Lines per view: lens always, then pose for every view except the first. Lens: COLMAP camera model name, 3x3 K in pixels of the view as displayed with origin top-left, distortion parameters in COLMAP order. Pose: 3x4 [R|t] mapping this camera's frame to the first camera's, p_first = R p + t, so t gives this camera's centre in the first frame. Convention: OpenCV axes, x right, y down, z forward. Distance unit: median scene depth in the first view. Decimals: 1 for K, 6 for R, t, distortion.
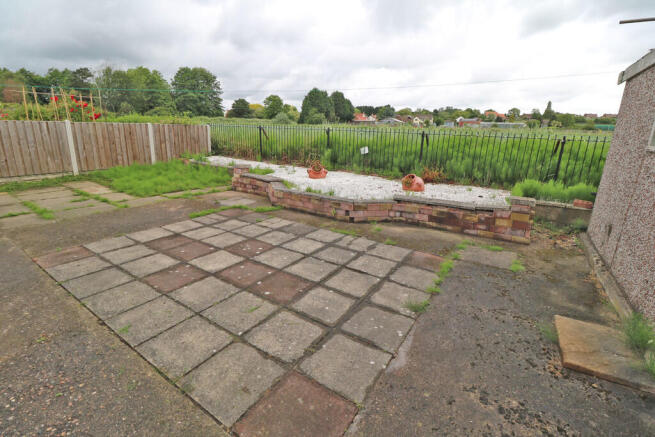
lens RADIAL K [[303.6, 0, 328.4], [0, 303.6, 216.5], [0, 0, 1]] dist [-0.002442, -0.010085]
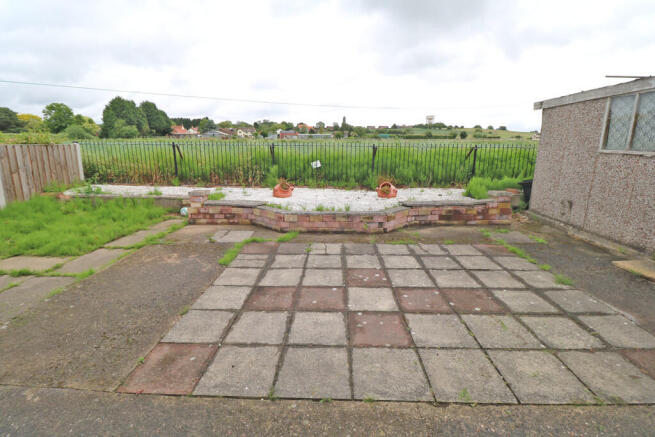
lens RADIAL K [[303.6, 0, 327.8], [0, 303.6, 212.0], [0, 0, 1]] dist [-0.002442, -0.010085]
pose [[0.843631, -0.142456, 0.517680, -0.636534], [0.168804, 0.985642, -0.003858, -0.083616], [-0.509697, 0.090642, 0.855566, 0.213932]]
